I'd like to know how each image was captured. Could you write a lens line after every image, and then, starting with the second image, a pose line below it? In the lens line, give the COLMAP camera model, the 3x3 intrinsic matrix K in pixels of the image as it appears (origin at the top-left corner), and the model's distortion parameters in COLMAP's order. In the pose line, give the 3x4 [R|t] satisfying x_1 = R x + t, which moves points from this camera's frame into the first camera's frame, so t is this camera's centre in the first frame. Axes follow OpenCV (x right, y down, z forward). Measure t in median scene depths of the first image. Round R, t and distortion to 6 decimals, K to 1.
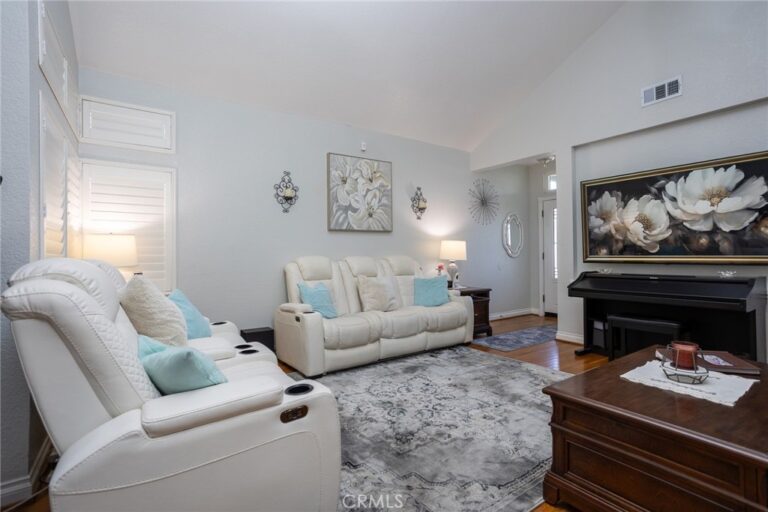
lens RADIAL K [[371.2, 0, 384.0], [0, 371.2, 256.0], [0, 0, 1]] dist [-0.028020, 0.000878]
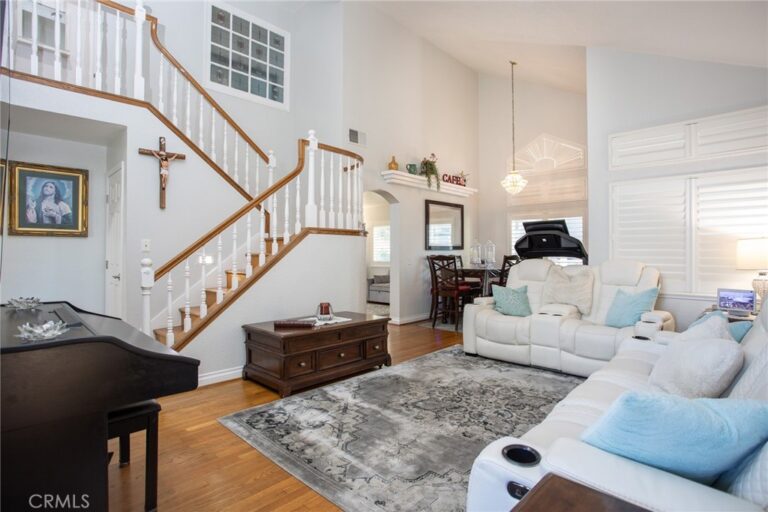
lens RADIAL K [[371.2, 0, 384.0], [0, 371.2, 256.0], [0, 0, 1]] dist [-0.028020, 0.000878]
pose [[-0.985422, 0.012825, -0.169643, 0.384002], [0.013274, 0.999911, -0.001512, -0.013765], [0.169609, -0.003741, -0.985504, 1.448401]]
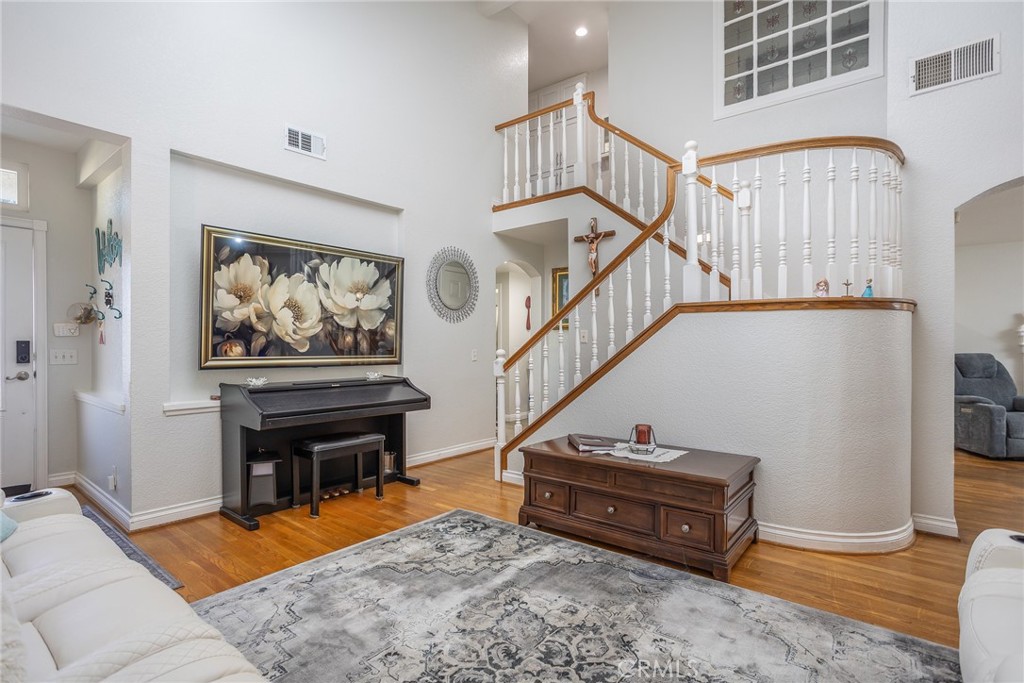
lens RADIAL K [[494.9, 0, 512.0], [0, 494.9, 341.5], [0, 0, 1]] dist [-0.028020, 0.000878]
pose [[-0.274737, 0.013307, 0.961427, -0.352715], [-0.002349, 0.999892, -0.014511, -0.018044], [-0.961516, -0.006245, -0.274676, 0.884596]]
